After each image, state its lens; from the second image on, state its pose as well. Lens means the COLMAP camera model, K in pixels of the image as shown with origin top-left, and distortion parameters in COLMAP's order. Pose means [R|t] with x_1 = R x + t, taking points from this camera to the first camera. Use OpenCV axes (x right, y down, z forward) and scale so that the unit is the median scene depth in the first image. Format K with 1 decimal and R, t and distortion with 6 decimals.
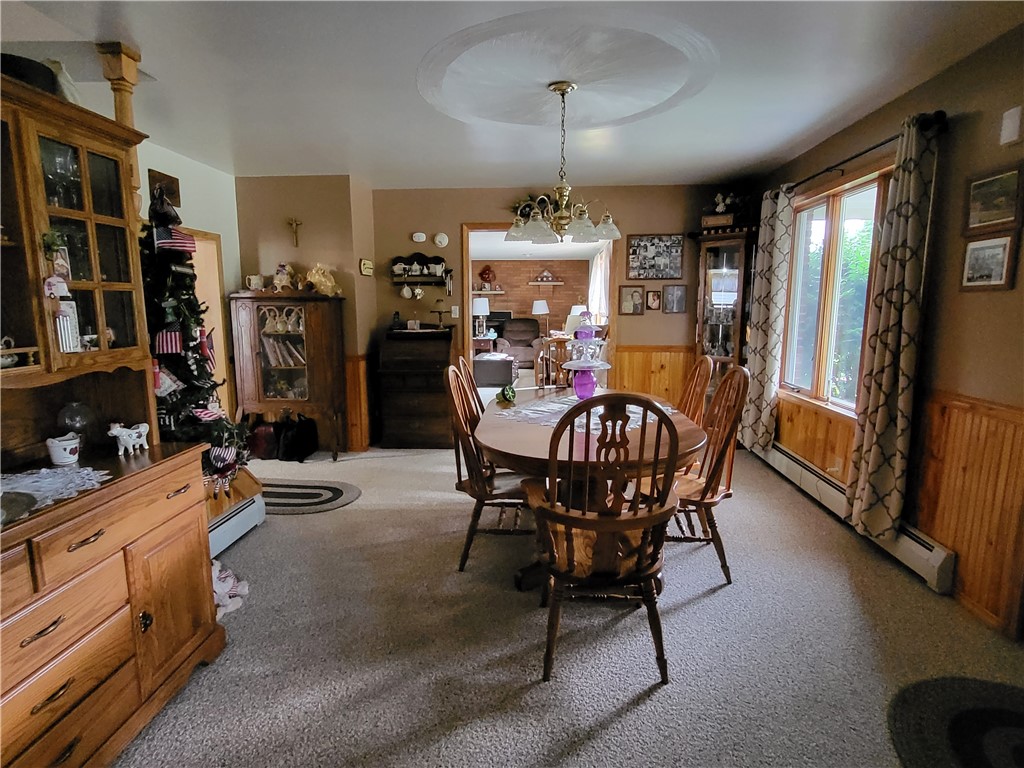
lens RADIAL K [[538.7, 0, 511.6], [0, 538.7, 385.2], [0, 0, 1]] dist [0.006866, -0.000731]
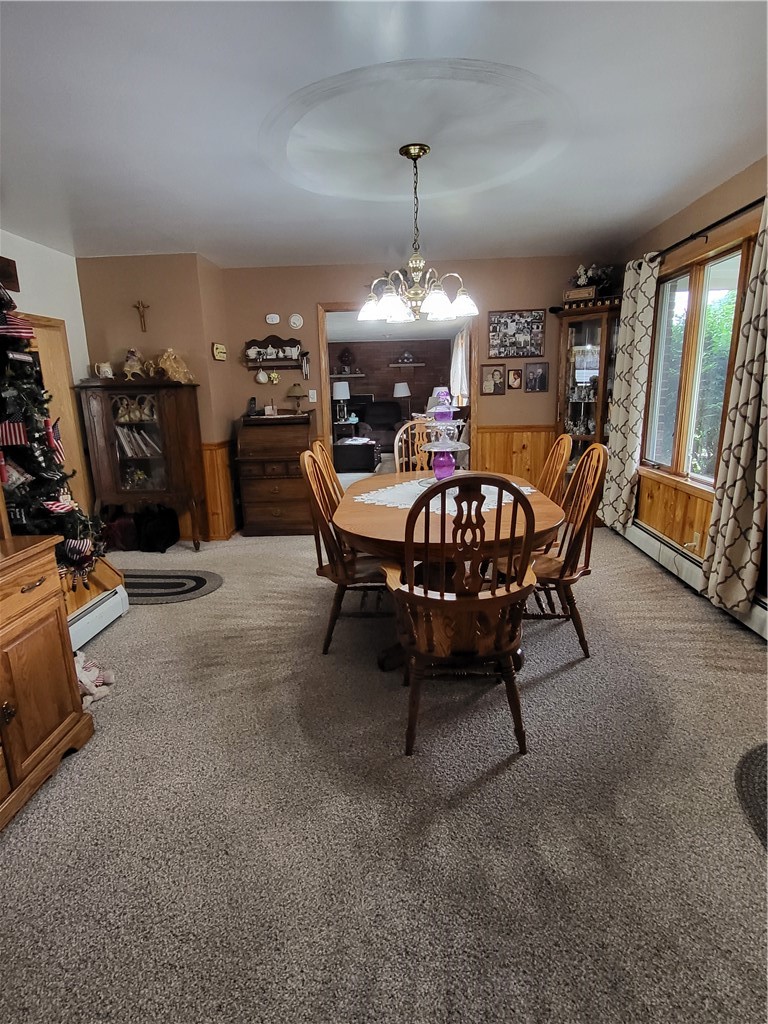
lens RADIAL K [[538.7, 0, 383.3], [0, 538.7, 514.1], [0, 0, 1]] dist [0.006866, -0.000731]
pose [[0.999523, -0.027907, 0.013211, 0.009312], [0.026732, 0.996272, 0.082019, 0.001750], [-0.015451, -0.081627, 0.996543, 0.006506]]
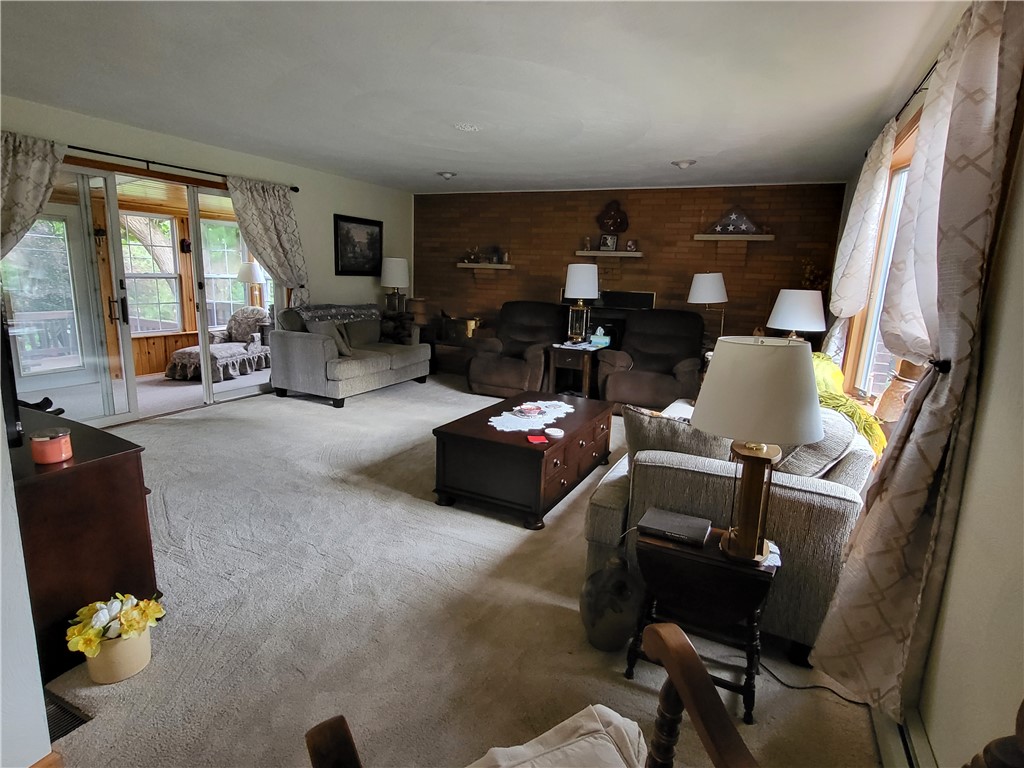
lens RADIAL K [[538.7, 0, 517.5], [0, 538.7, 382.6], [0, 0, 1]] dist [0.006866, -0.000731]
pose [[0.931208, 0.108255, -0.348041, 1.002300], [-0.092716, 0.993819, 0.061052, -1.113602], [0.352499, -0.024583, 0.935489, 7.337608]]
